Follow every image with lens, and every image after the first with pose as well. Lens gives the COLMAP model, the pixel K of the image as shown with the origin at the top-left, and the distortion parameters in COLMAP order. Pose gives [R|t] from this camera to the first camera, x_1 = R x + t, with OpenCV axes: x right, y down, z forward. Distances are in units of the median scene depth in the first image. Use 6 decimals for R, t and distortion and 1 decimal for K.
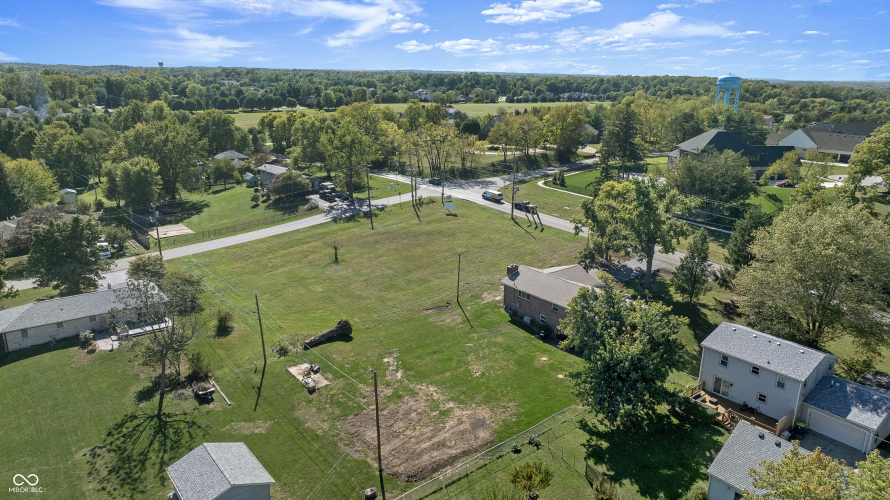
lens RADIAL K [[625.9, 0, 446.7], [0, 625.9, 251.6], [0, 0, 1]] dist [-0.025594, 0.018815]
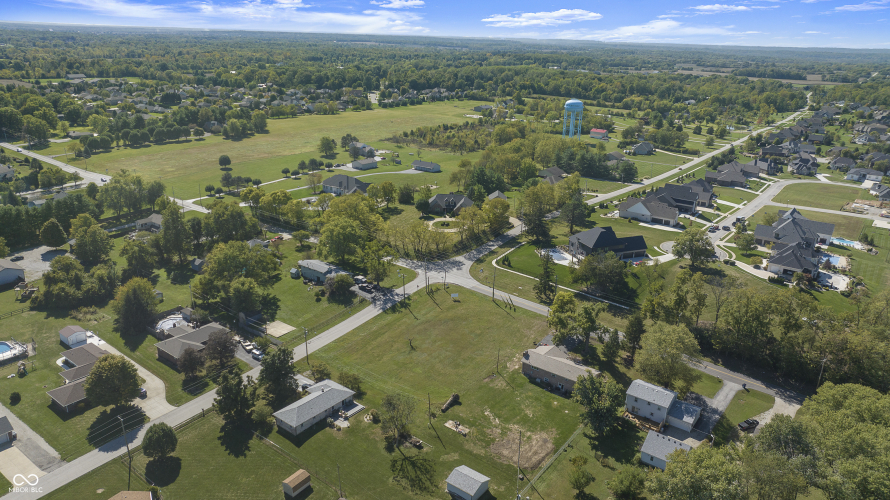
lens RADIAL K [[625.9, 0, 447.3], [0, 625.9, 247.2], [0, 0, 1]] dist [-0.025594, 0.018815]
pose [[0.967742, -0.071493, 0.241588, -0.461161], [0.058274, 0.996408, 0.061436, -0.346858], [-0.245113, -0.045376, 0.968432, -0.649934]]
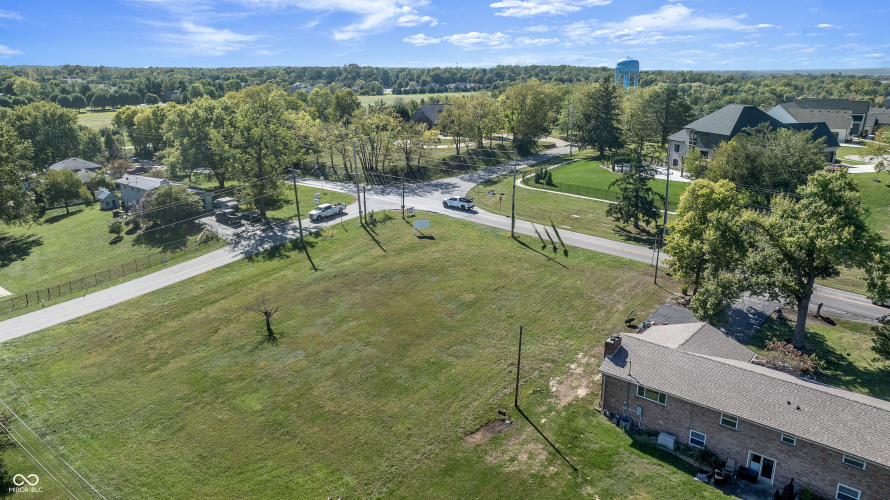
lens RADIAL K [[625.9, 0, 445.8], [0, 625.9, 251.6], [0, 0, 1]] dist [-0.025594, 0.018815]
pose [[0.980267, -0.070380, 0.184725, -0.113452], [0.069070, 0.997520, 0.013528, -0.058809], [-0.185219, -0.000502, 0.982697, 0.374223]]
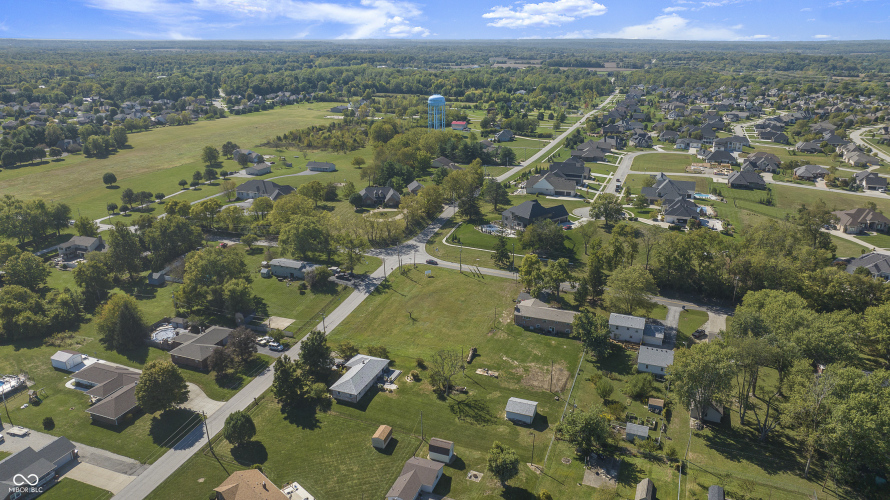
lens RADIAL K [[625.9, 0, 446.2], [0, 625.9, 249.6], [0, 0, 1]] dist [-0.025594, 0.018815]
pose [[0.856746, -0.182019, 0.482551, -0.940513], [0.156257, 0.983284, 0.093468, -0.345645], [-0.491498, -0.004676, 0.870866, -0.692013]]
